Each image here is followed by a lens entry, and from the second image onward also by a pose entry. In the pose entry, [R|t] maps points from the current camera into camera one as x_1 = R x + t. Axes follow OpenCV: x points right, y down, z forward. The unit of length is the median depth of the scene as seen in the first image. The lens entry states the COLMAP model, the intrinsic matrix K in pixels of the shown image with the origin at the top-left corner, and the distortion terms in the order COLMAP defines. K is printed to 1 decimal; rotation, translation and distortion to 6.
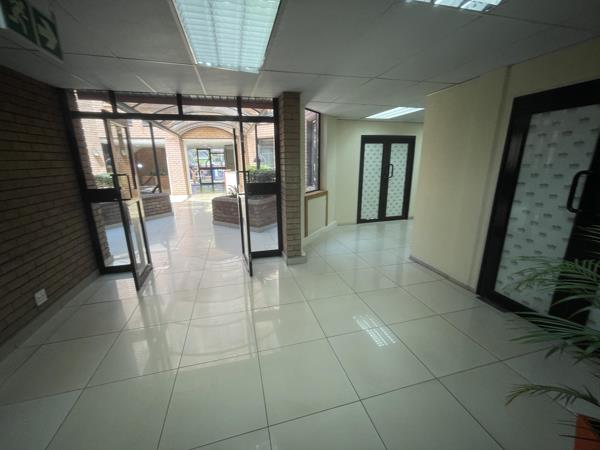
lens RADIAL K [[243.7, 0, 298.2], [0, 243.7, 221.7], [0, 0, 1]] dist [-0.001718, 0.000149]
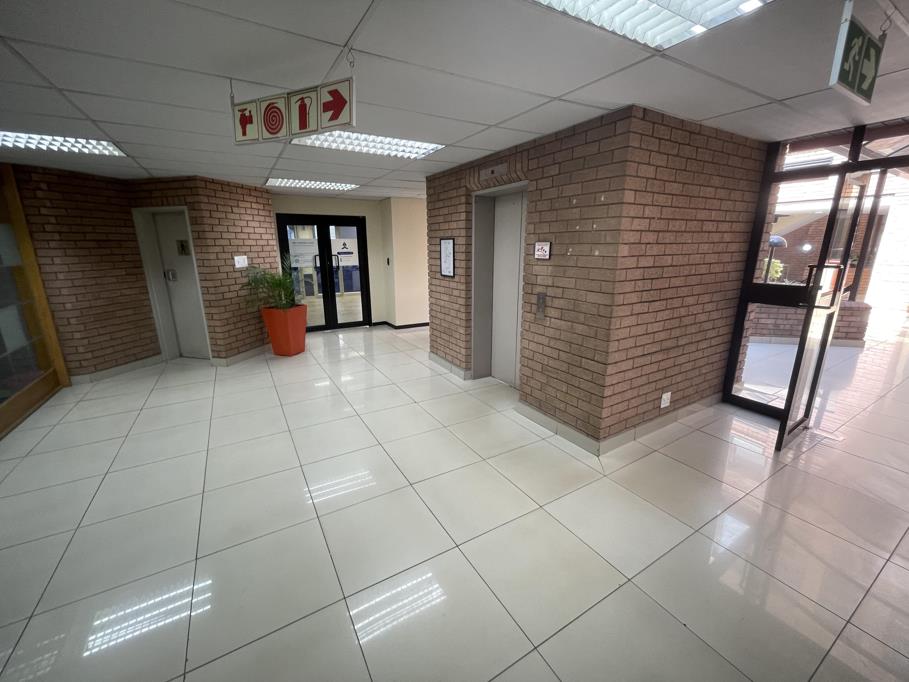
lens RADIAL K [[369.2, 0, 451.8], [0, 369.2, 335.9], [0, 0, 1]] dist [-0.001718, 0.000149]
pose [[0.266717, 0.244570, -0.932227, -0.052304], [-0.231948, 0.955125, 0.184216, 0.015487], [0.935448, 0.167095, 0.311476, -0.100840]]
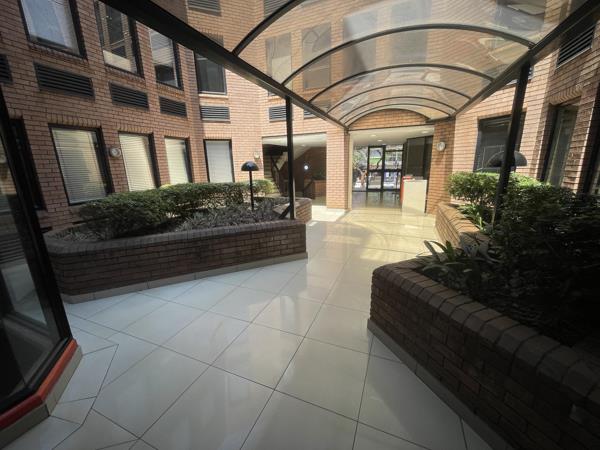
lens RADIAL K [[243.7, 0, 298.2], [0, 243.7, 221.7], [0, 0, 1]] dist [-0.001718, 0.000149]
pose [[0.788906, 0.138327, -0.598743, -0.364451], [-0.134855, 0.989556, 0.050930, -0.269597], [0.599534, 0.040565, 0.799320, 0.989425]]
